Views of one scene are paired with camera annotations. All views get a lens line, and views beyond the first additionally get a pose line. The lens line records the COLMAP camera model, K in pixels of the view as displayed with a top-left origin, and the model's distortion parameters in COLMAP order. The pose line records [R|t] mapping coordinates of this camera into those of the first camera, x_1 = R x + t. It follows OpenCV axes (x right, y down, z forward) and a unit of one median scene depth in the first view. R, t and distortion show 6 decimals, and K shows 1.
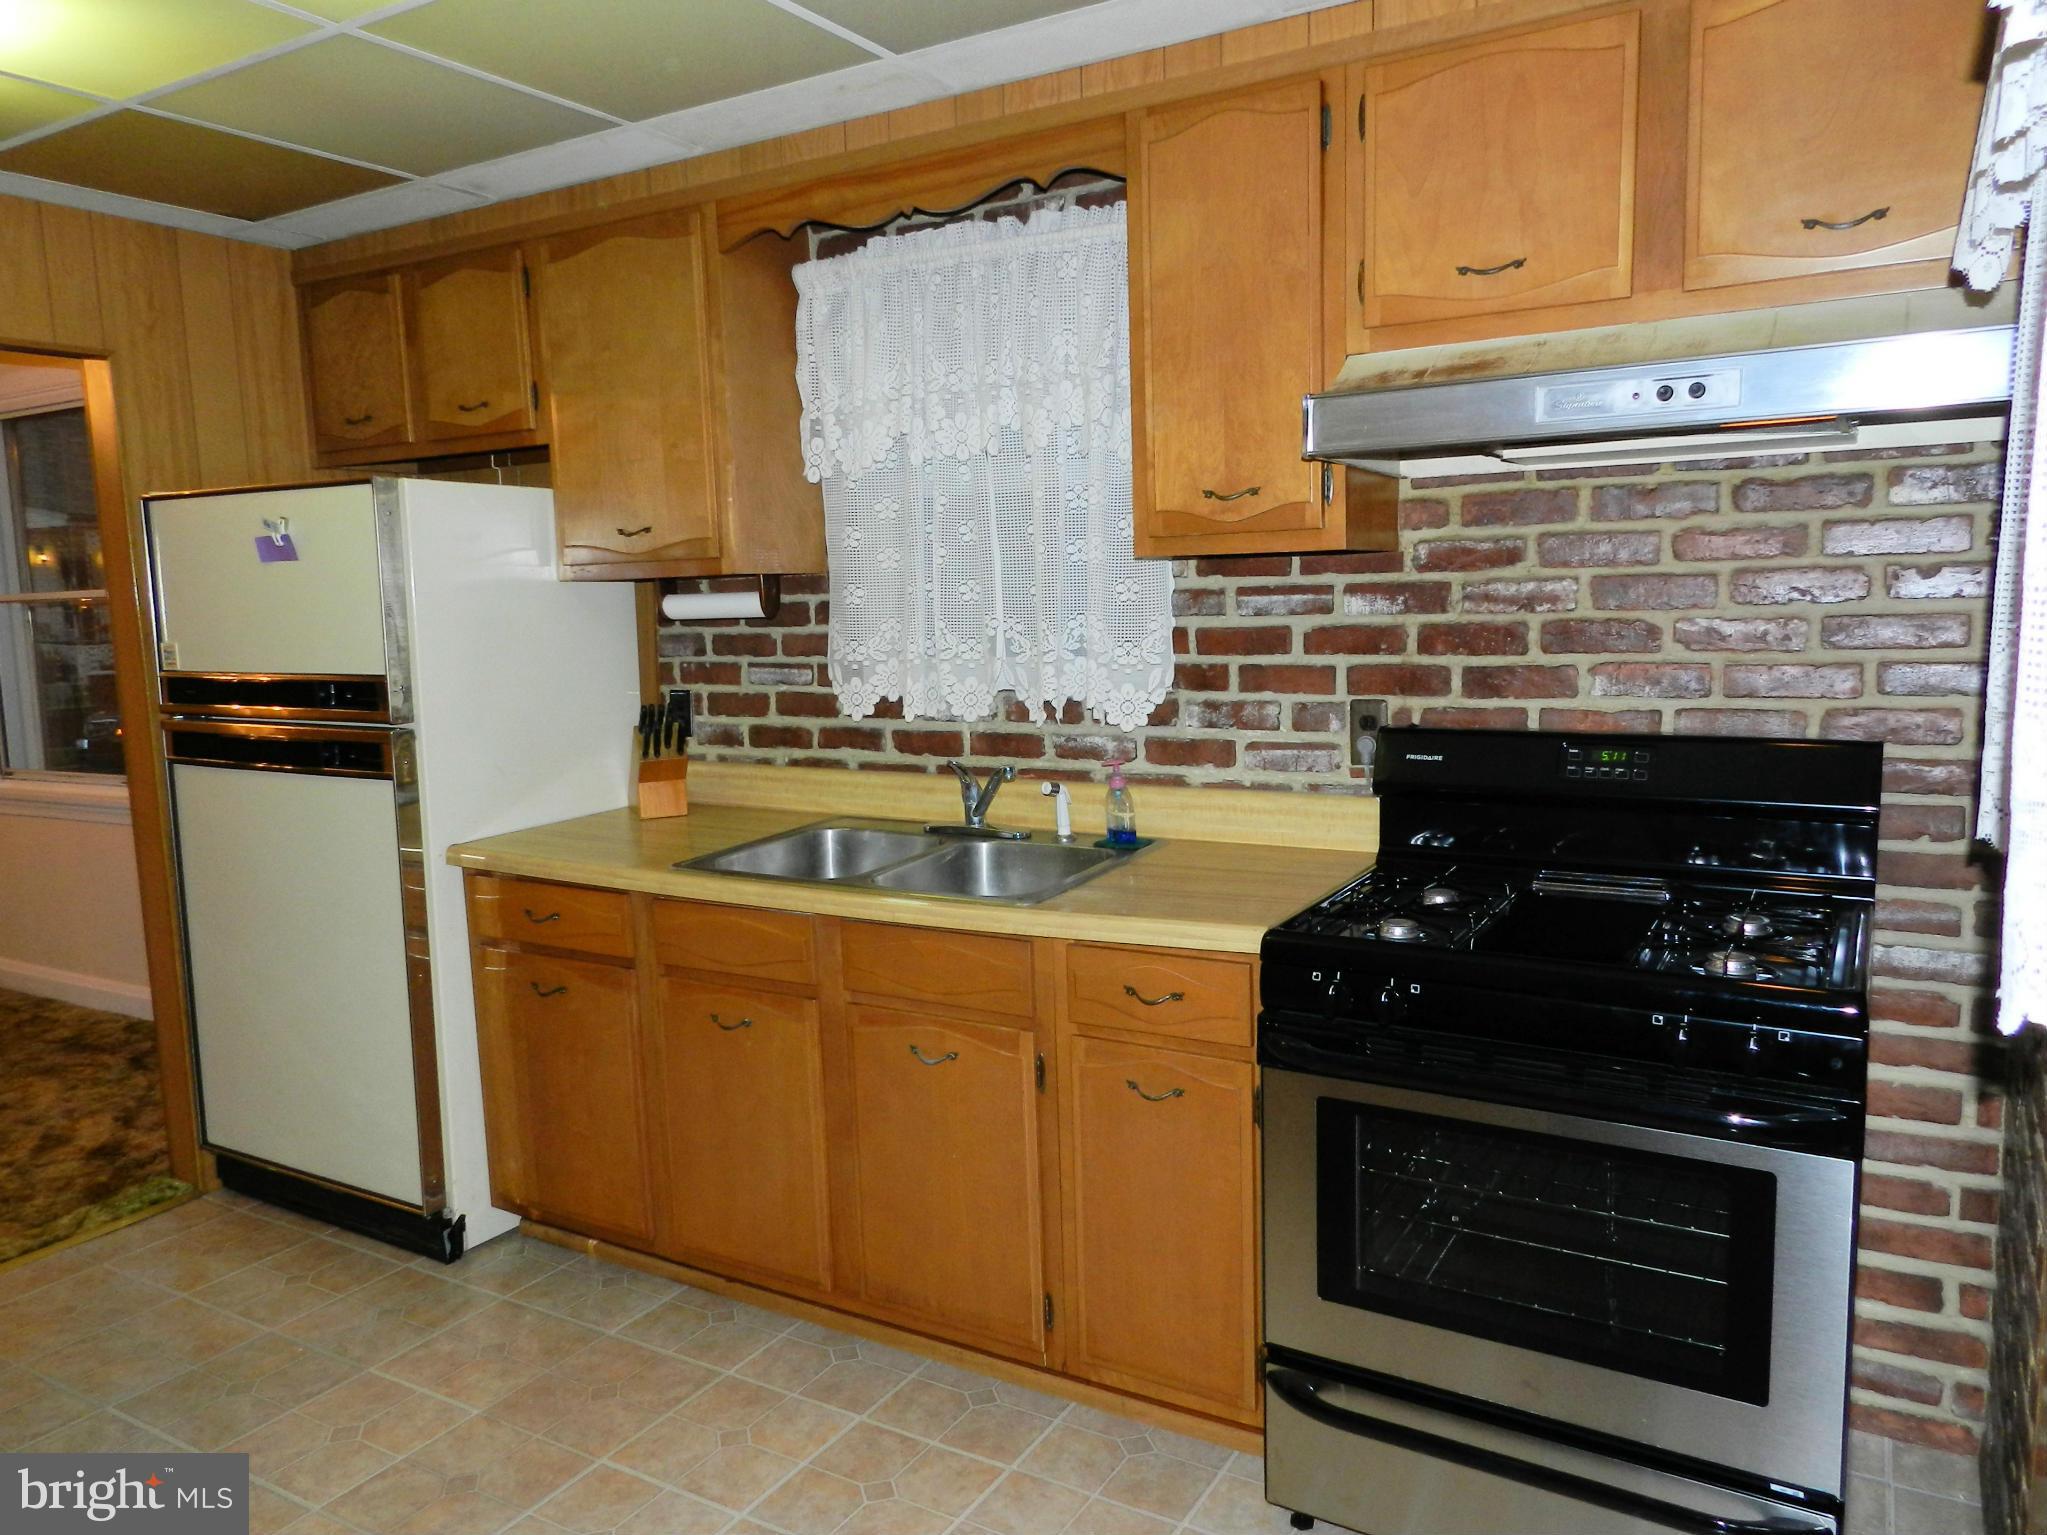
lens RADIAL K [[1483.1, 0, 1037.9], [0, 1483.1, 773.5], [0, 0, 1]] dist [0.006816, 0.003820]
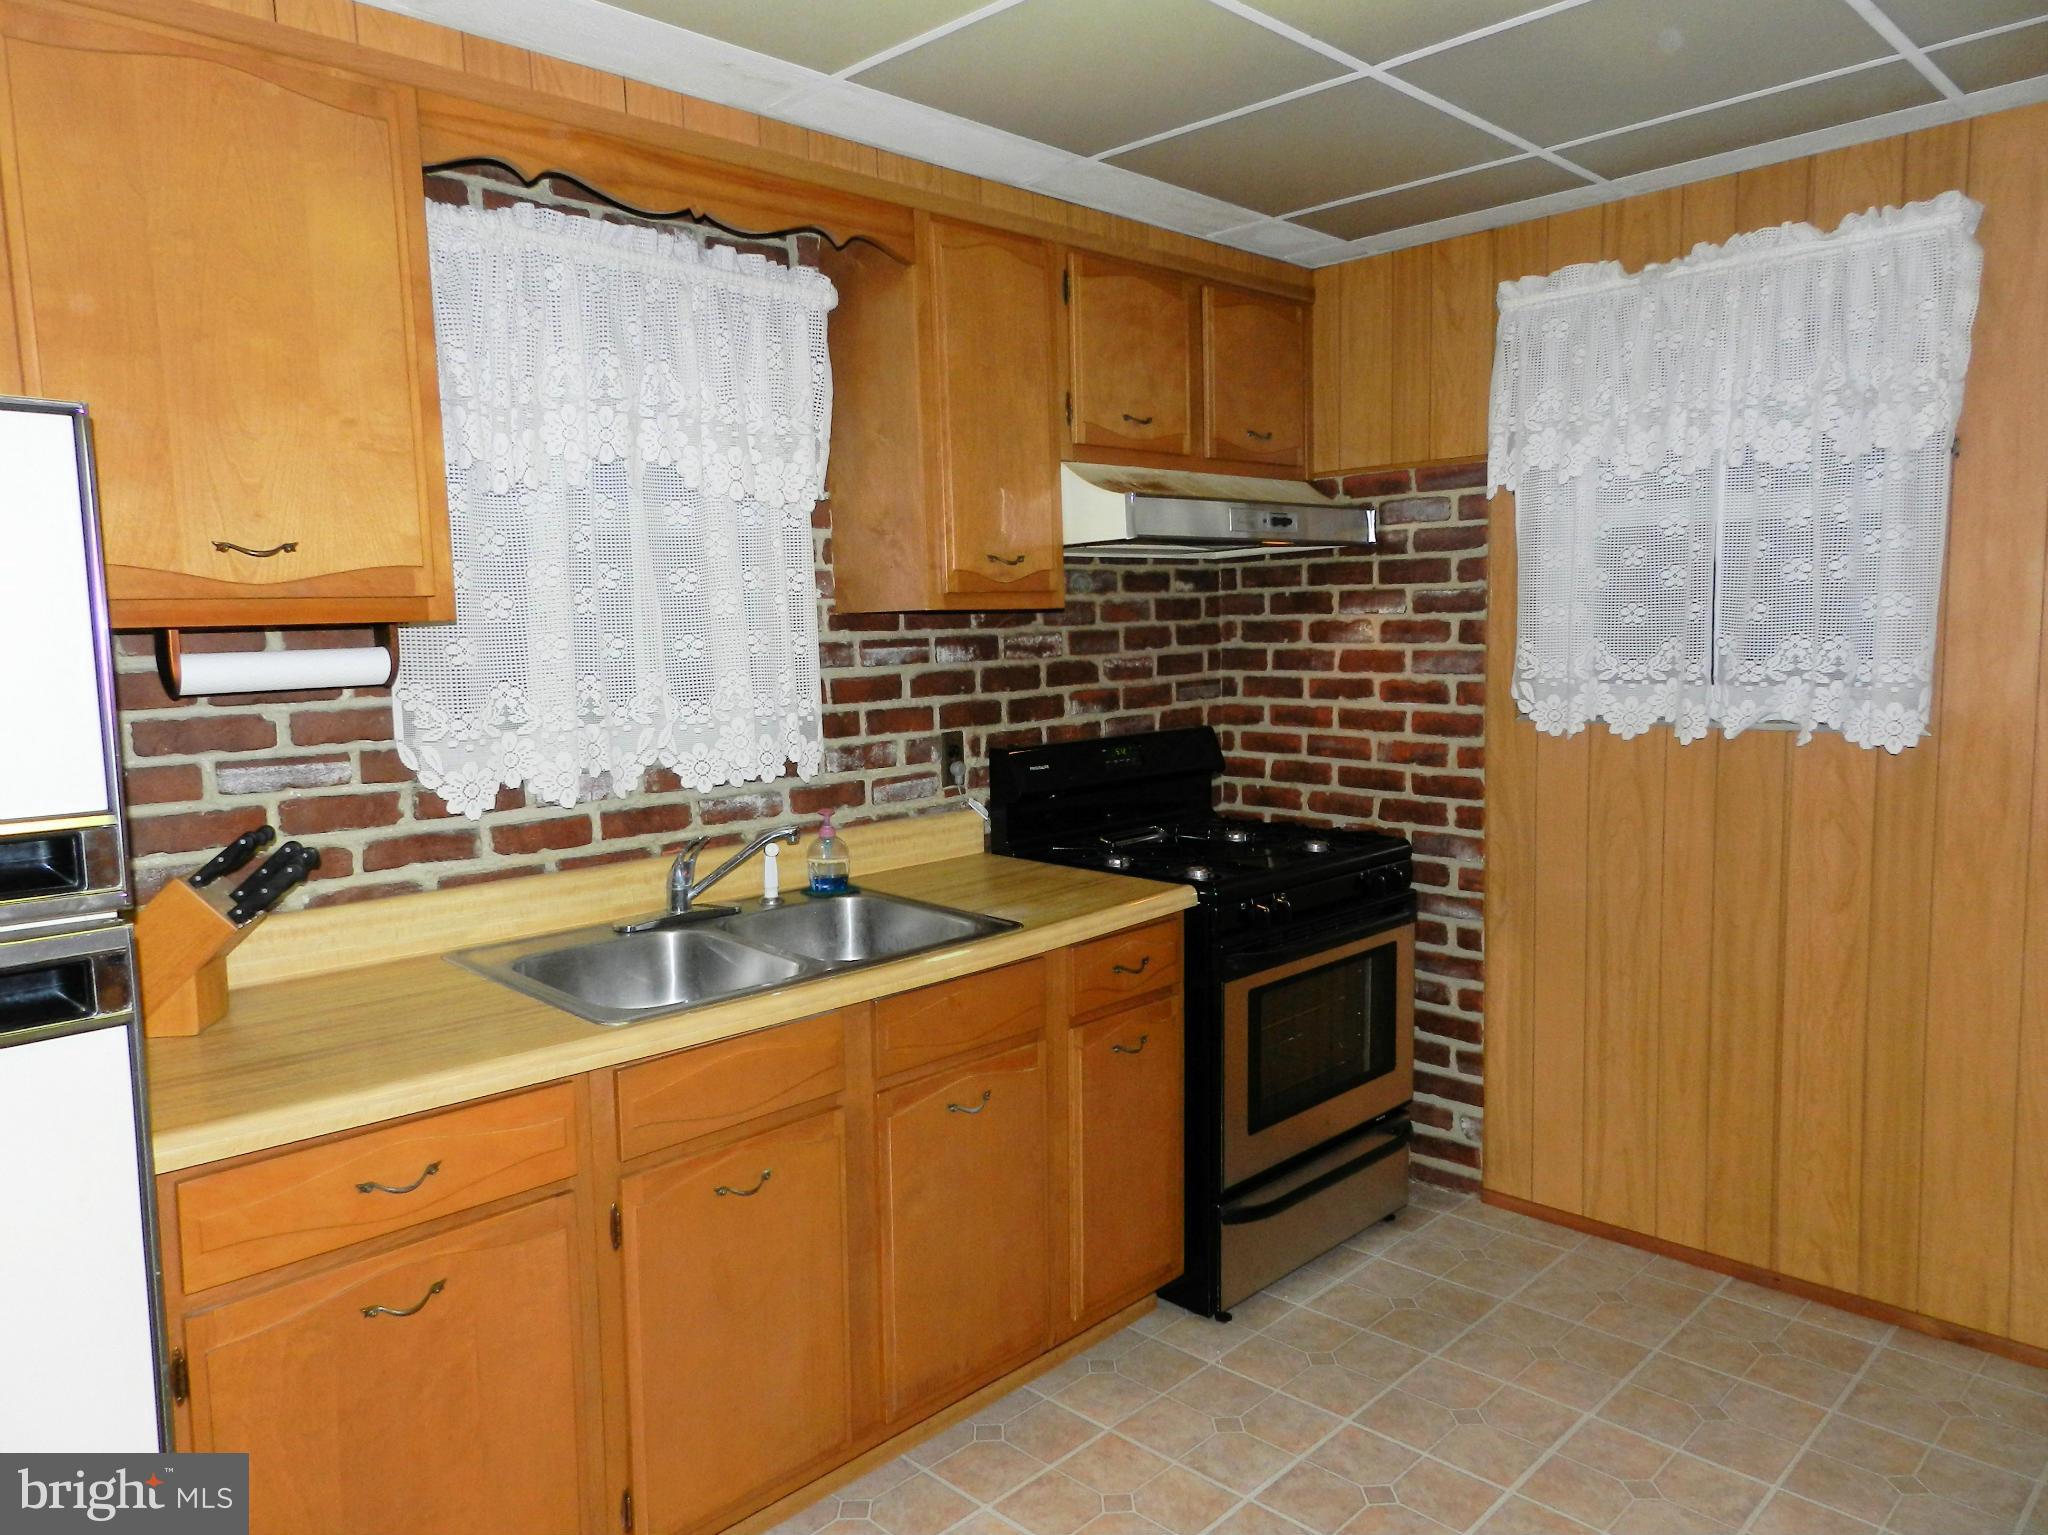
lens RADIAL K [[1483.9, 0, 1025.7], [0, 1483.9, 770.2], [0, 0, 1]] dist [0.006816, 0.003820]
pose [[0.210870, -0.077630, 0.974427, -0.918389], [0.139354, 0.989047, 0.048638, -0.066847], [-0.967530, 0.125534, 0.219378, 0.651057]]
